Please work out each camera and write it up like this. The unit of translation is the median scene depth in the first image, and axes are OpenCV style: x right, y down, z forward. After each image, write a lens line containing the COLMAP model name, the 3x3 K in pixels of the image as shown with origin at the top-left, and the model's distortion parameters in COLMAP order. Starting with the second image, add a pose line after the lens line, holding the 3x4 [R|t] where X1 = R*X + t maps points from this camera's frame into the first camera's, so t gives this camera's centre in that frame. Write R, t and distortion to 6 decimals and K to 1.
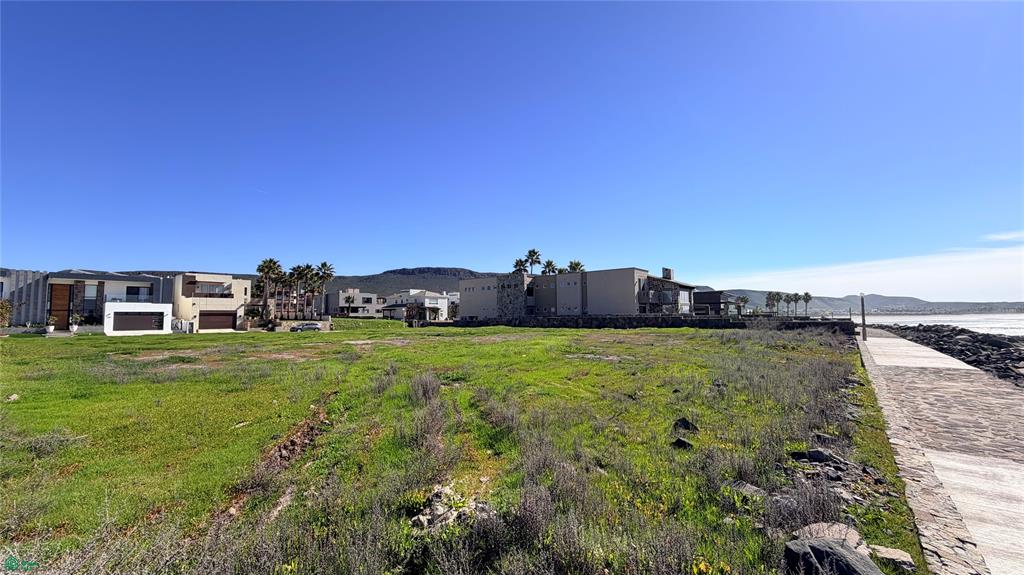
lens RADIAL K [[409.8, 0, 509.1], [0, 409.8, 286.9], [0, 0, 1]] dist [-0.003687, 0.000671]
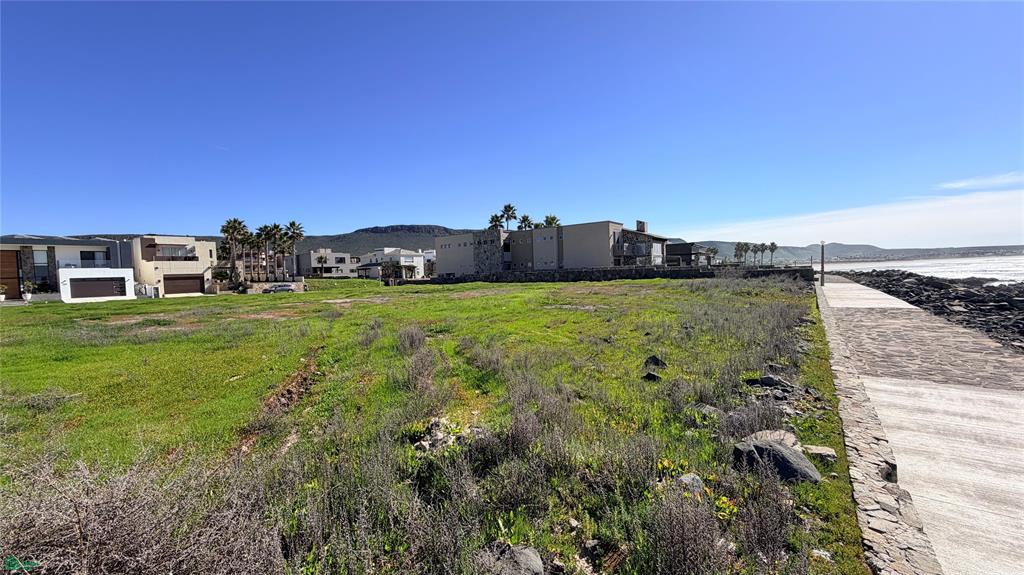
lens RADIAL K [[409.8, 0, 509.1], [0, 409.8, 286.9], [0, 0, 1]] dist [-0.003687, 0.000671]
pose [[0.998060, -0.027357, 0.055923, -0.001454], [0.021258, 0.994044, 0.106890, 0.001146], [-0.058515, -0.105494, 0.992697, -0.004095]]
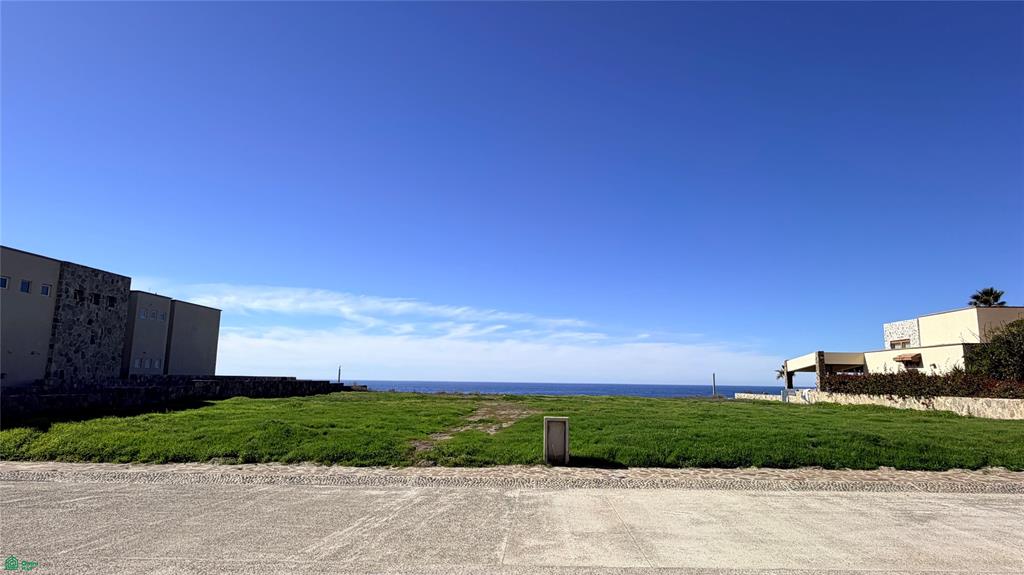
lens RADIAL K [[589.3, 0, 515.2], [0, 589.3, 288.6], [0, 0, 1]] dist [0.000706, 0.000468]
pose [[-0.599809, 0.124952, 0.790326, -0.840176], [-0.066693, 0.976487, -0.205000, 0.095682], [-0.797359, -0.175670, -0.577373, 1.232690]]
